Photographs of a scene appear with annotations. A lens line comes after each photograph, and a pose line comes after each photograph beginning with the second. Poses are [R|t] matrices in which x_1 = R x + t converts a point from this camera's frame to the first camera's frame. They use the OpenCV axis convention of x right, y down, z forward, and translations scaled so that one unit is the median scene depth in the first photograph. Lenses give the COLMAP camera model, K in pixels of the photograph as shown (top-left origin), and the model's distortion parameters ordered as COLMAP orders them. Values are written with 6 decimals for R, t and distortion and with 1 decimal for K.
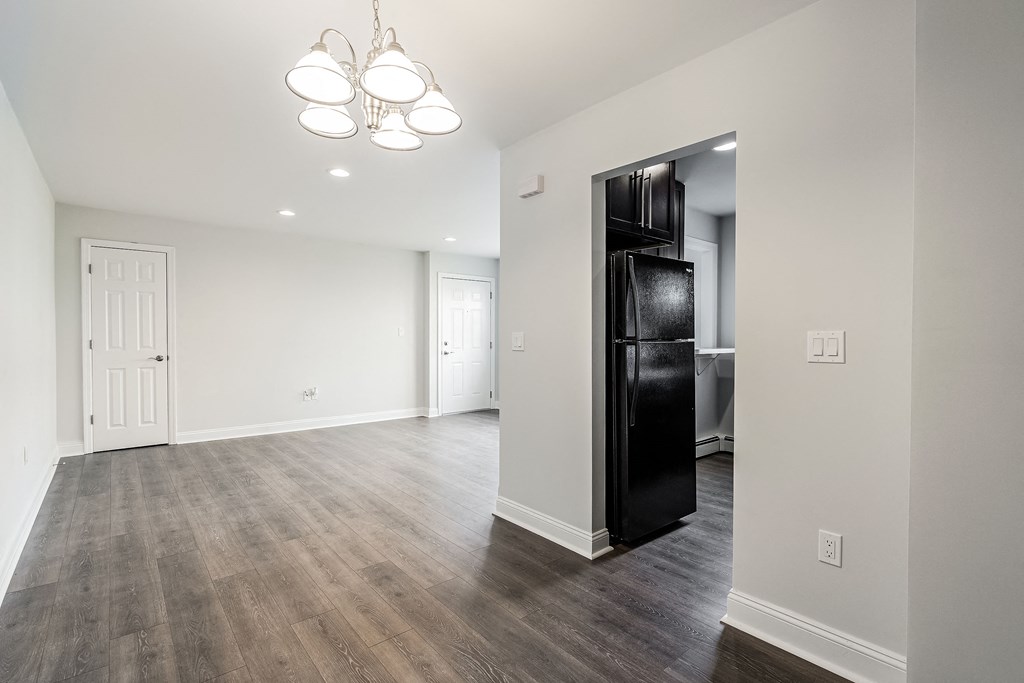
lens RADIAL K [[469.7, 0, 522.3], [0, 469.7, 341.9], [0, 0, 1]] dist [0.000670, -0.000164]
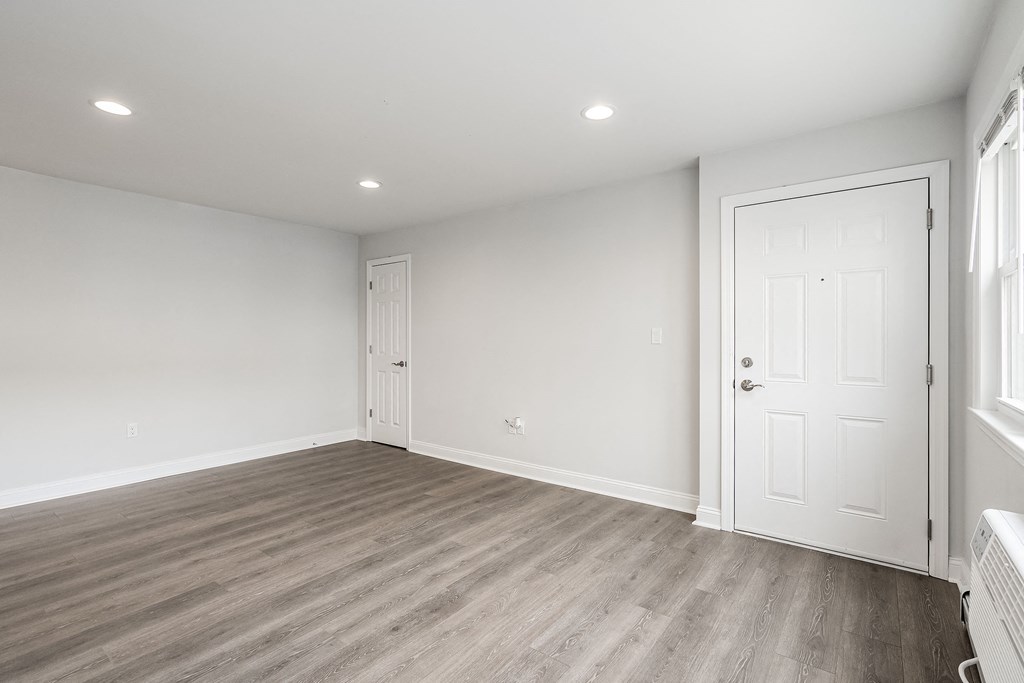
lens RADIAL K [[469.7, 0, 514.0], [0, 469.7, 337.3], [0, 0, 1]] dist [0.000670, -0.000164]
pose [[0.216799, -0.005942, -0.976198, 0.495939], [-0.014827, 0.999846, -0.009379, -0.029223], [0.976104, 0.016508, 0.216677, 1.752631]]
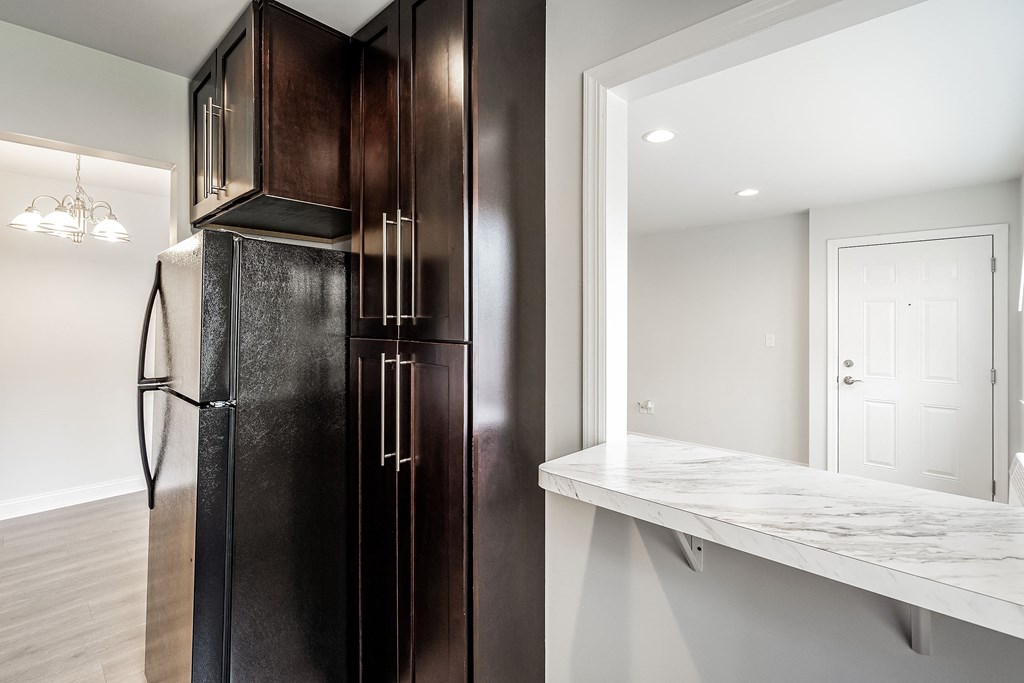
lens RADIAL K [[469.7, 0, 516.3], [0, 469.7, 317.1], [0, 0, 1]] dist [0.000670, -0.000164]
pose [[0.124105, -0.009647, -0.992222, 0.859267], [-0.018643, 0.999754, -0.012052, -0.093890], [0.992094, 0.019993, 0.123895, 1.324965]]
